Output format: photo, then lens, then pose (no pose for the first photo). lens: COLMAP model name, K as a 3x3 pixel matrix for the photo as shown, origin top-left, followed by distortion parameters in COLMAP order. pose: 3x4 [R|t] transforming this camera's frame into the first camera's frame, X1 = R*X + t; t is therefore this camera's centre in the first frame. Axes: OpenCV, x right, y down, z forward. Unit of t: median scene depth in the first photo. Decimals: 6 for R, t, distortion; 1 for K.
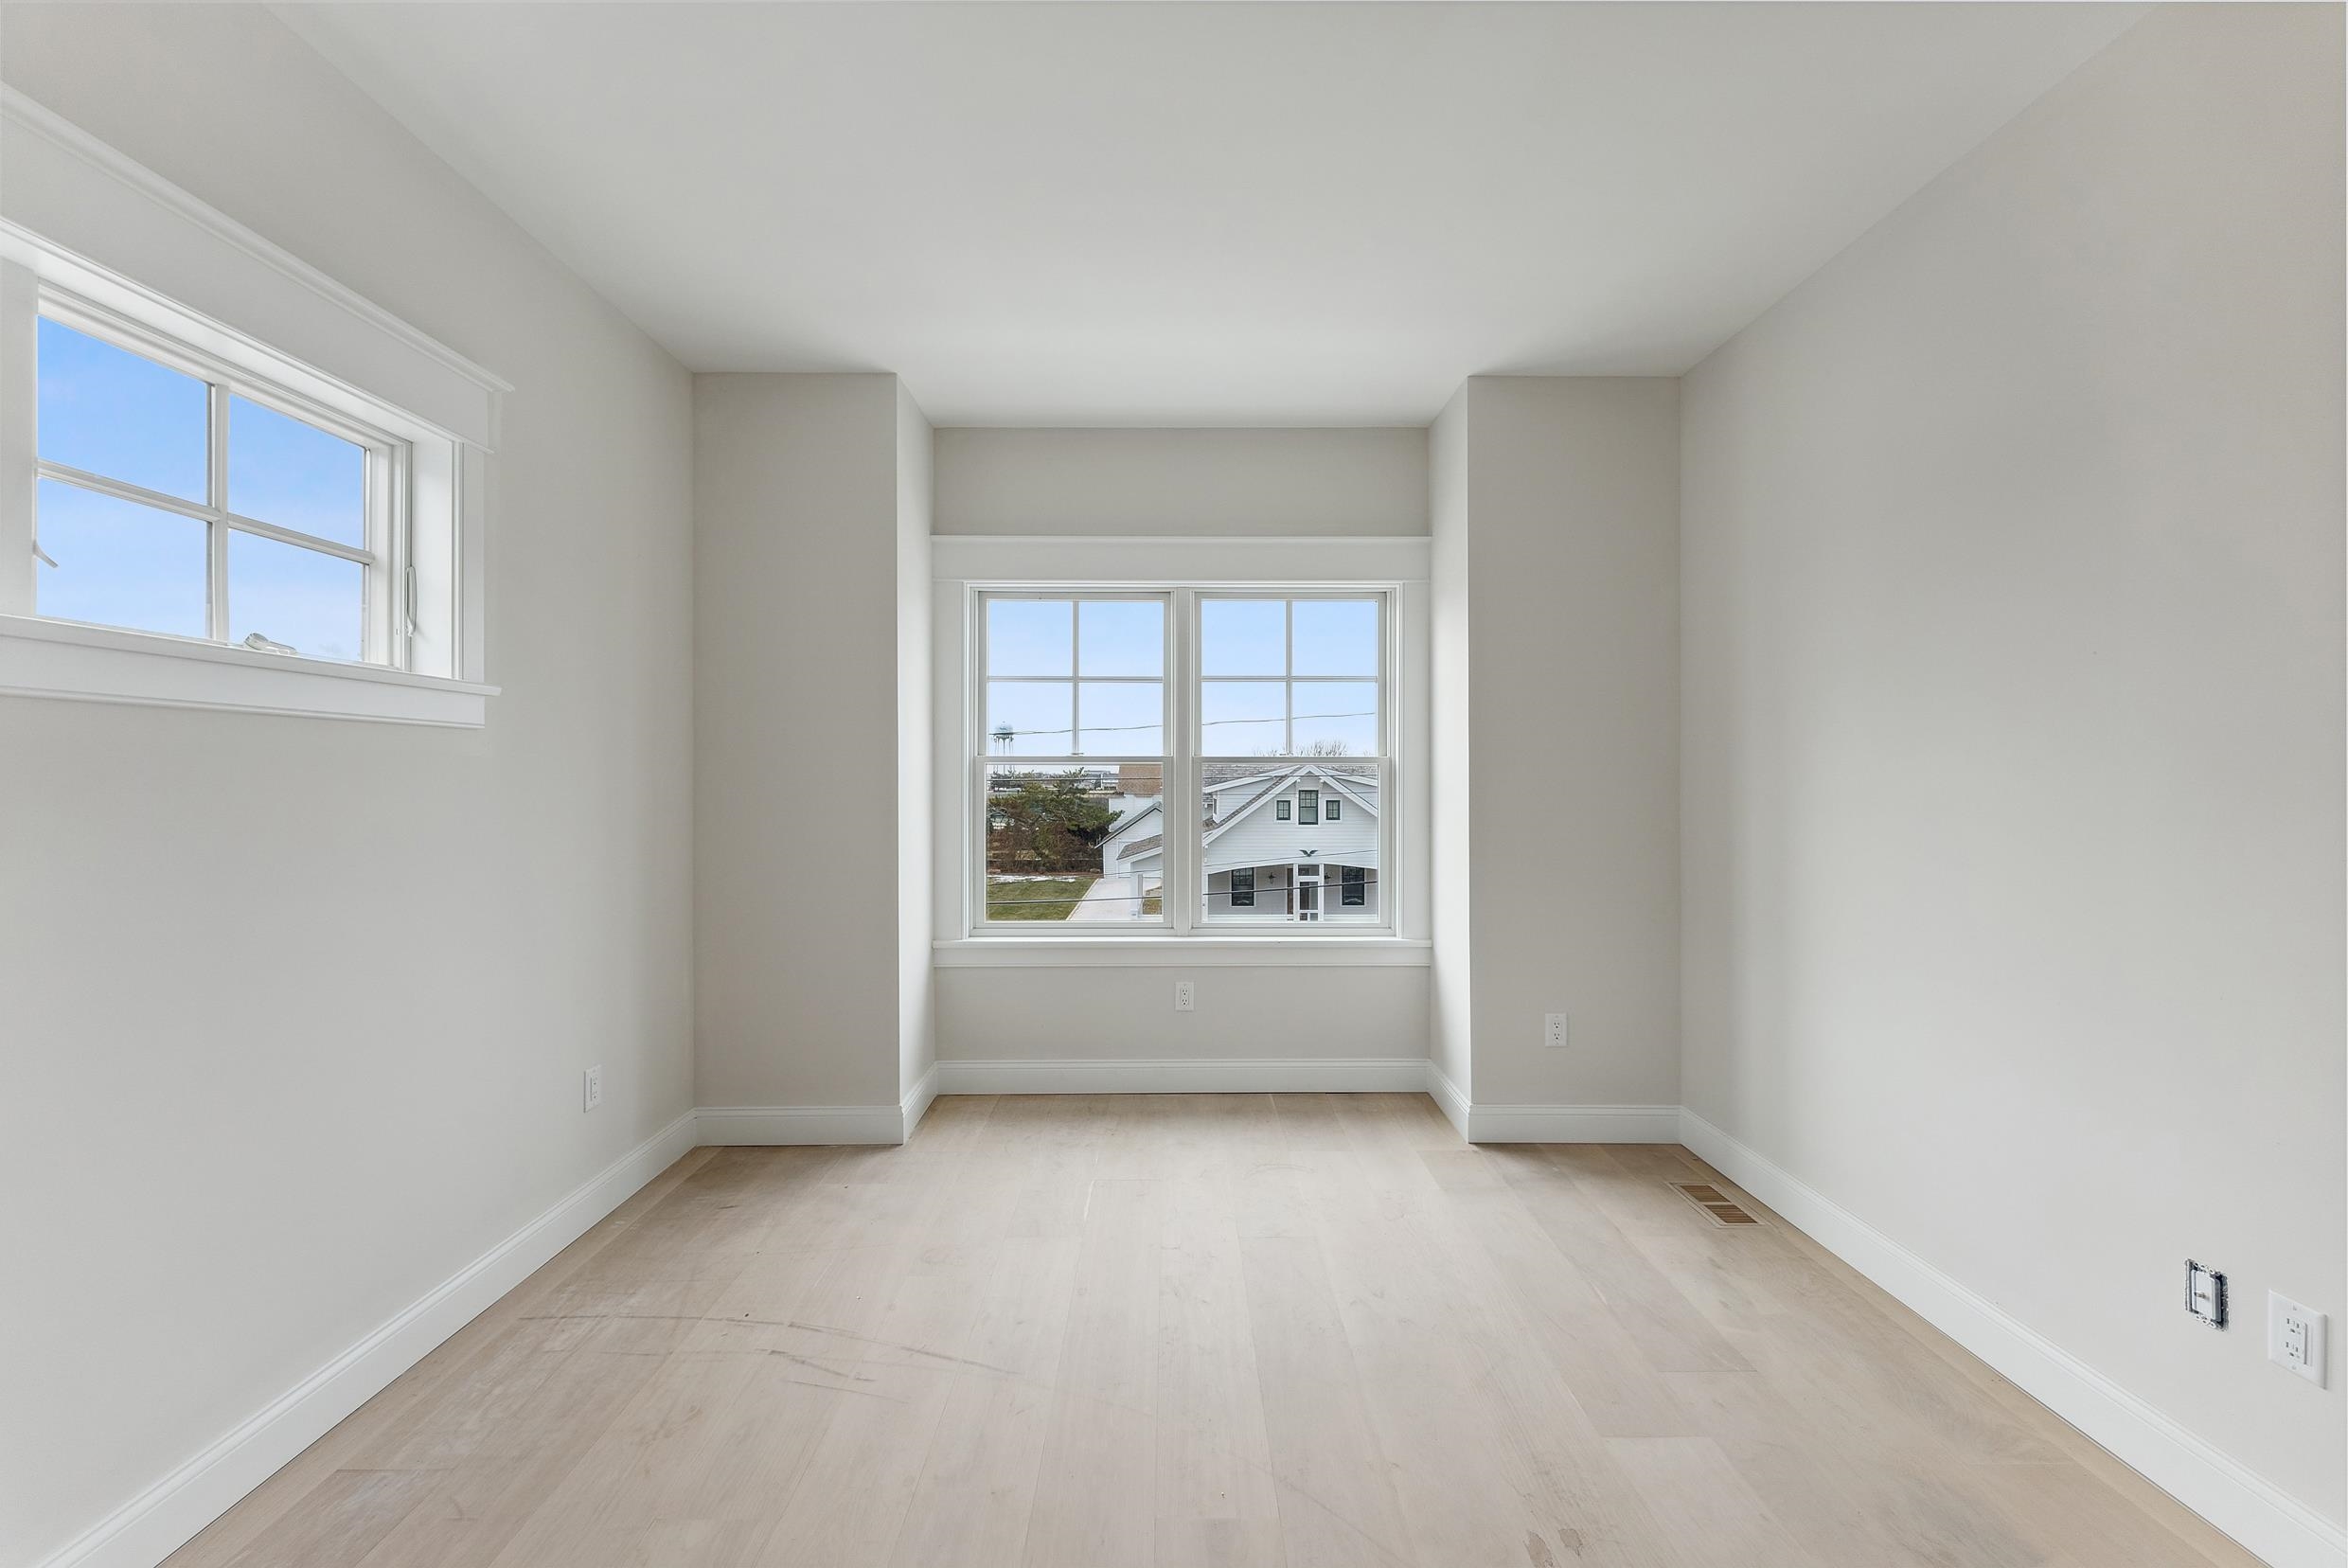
lens RADIAL K [[932.6, 0, 1186.9], [0, 932.6, 781.3], [0, 0, 1]] dist [0.001564, 0.000138]
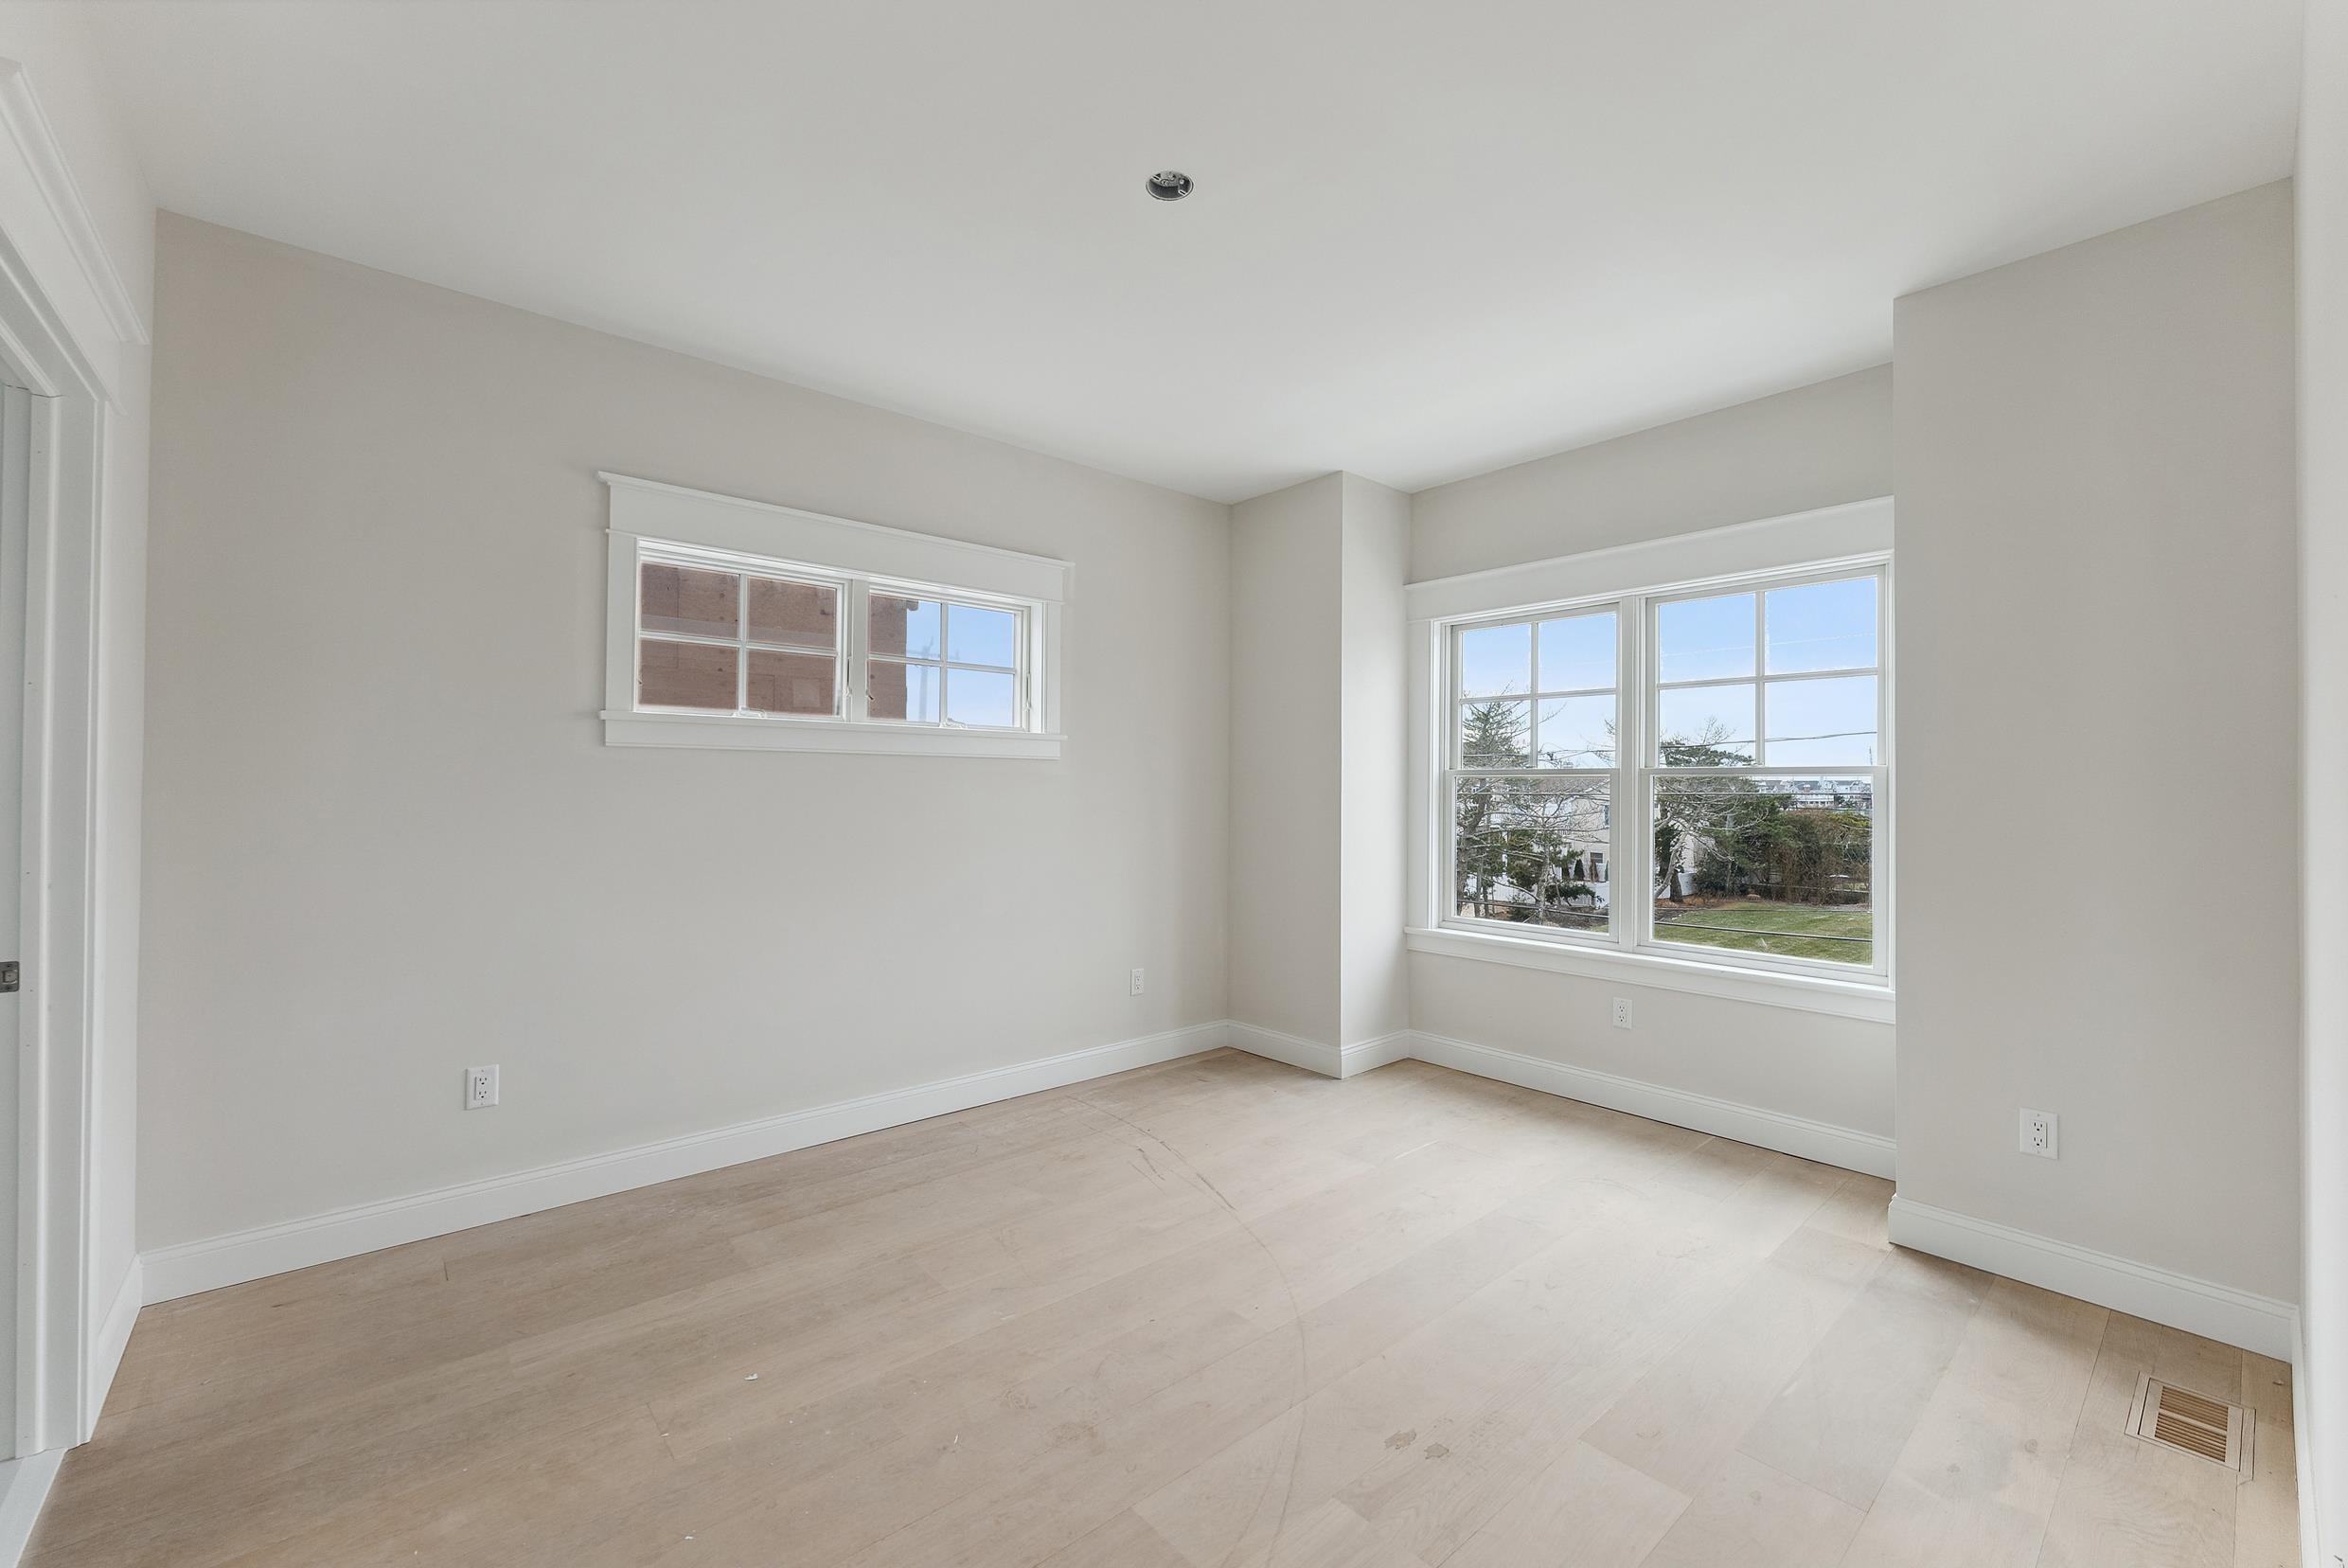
lens RADIAL K [[938.2, 0, 1178.4], [0, 938.2, 784.8], [0, 0, 1]] dist [-0.009113, -0.000170]
pose [[0.657345, 0.001745, -0.753587, 0.524808], [-0.008685, 0.999948, -0.005260, -0.000359], [0.753539, 0.010003, 0.657327, -0.002107]]
